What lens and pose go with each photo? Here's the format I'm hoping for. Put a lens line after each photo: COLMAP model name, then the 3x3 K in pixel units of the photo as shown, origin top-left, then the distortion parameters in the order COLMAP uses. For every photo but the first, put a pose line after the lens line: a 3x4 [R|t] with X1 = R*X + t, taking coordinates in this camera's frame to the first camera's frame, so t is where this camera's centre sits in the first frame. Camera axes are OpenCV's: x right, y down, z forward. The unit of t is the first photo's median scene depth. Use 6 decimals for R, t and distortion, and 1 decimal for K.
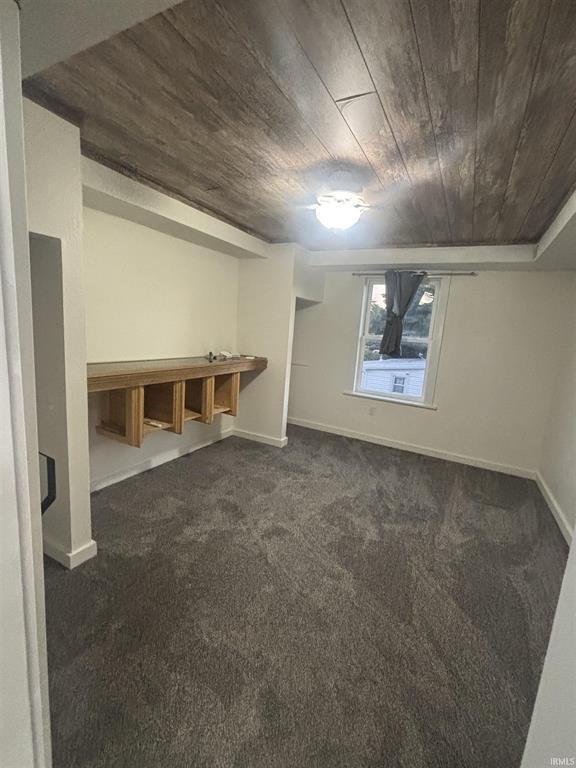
lens RADIAL K [[341.3, 0, 286.1], [0, 341.3, 384.2], [0, 0, 1]] dist [0.009383, -0.000816]
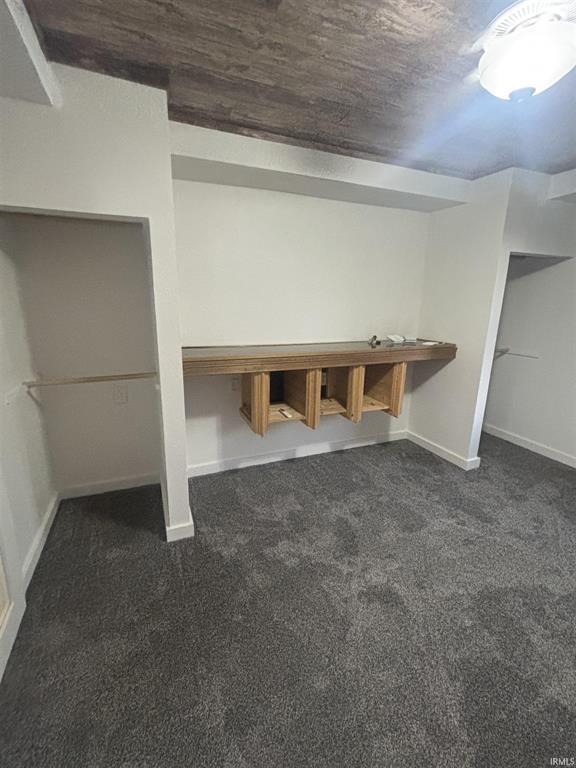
lens RADIAL K [[341.3, 0, 288.0], [0, 341.3, 382.2], [0, 0, 1]] dist [0.009383, -0.000816]
pose [[0.773113, 0.098264, -0.626611, 0.167833], [-0.070100, 0.995112, 0.069562, -0.029356], [0.630383, -0.009854, 0.776222, 0.265725]]
